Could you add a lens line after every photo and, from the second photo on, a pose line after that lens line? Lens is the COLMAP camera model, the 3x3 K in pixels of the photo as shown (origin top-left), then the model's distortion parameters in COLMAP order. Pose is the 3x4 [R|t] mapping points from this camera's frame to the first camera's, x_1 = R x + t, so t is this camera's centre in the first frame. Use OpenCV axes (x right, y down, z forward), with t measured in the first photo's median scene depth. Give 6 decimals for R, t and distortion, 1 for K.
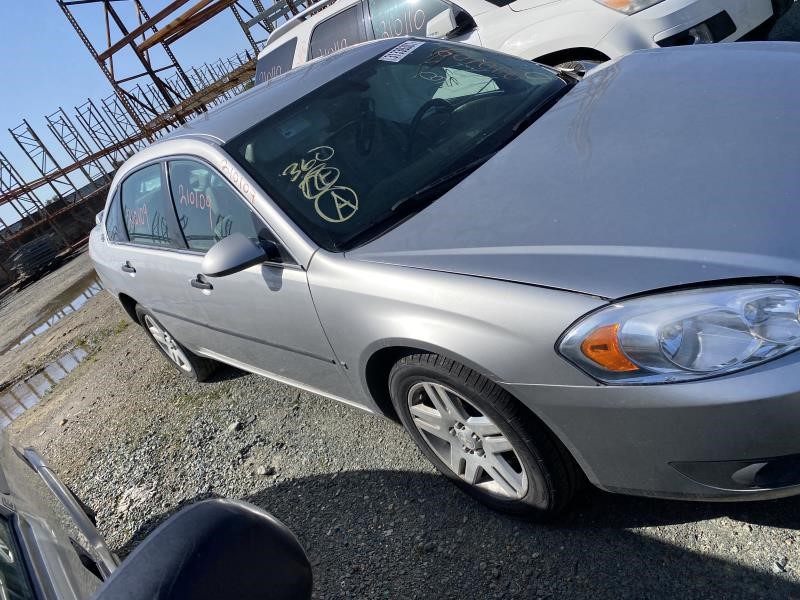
lens RADIAL K [[622.2, 0, 396.7], [0, 622.2, 298.4], [0, 0, 1]] dist [0.011074, -0.013000]
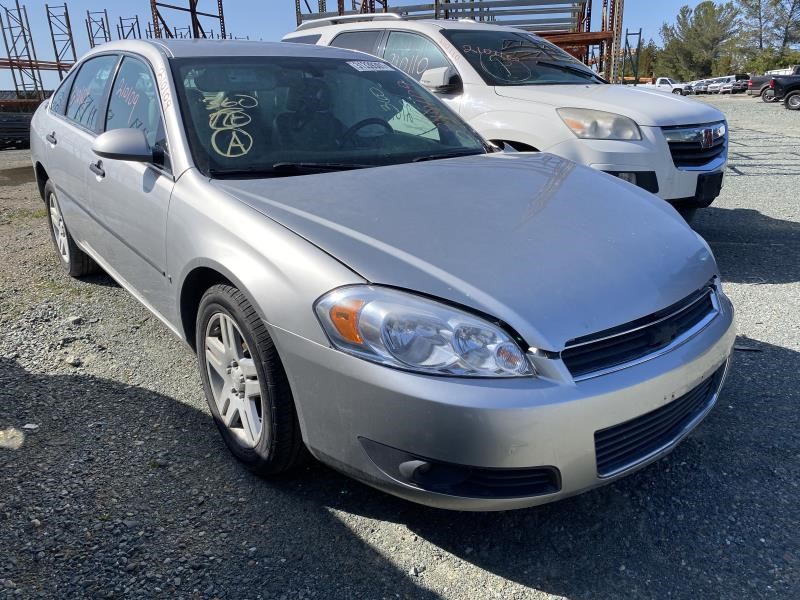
lens RADIAL K [[622.2, 0, 401.7], [0, 622.2, 304.7], [0, 0, 1]] dist [0.011074, -0.013000]
pose [[0.901142, 0.428192, 0.067782, 0.217430], [-0.422000, 0.902210, -0.089066, 0.075257], [-0.099291, 0.051657, 0.993717, -0.096794]]
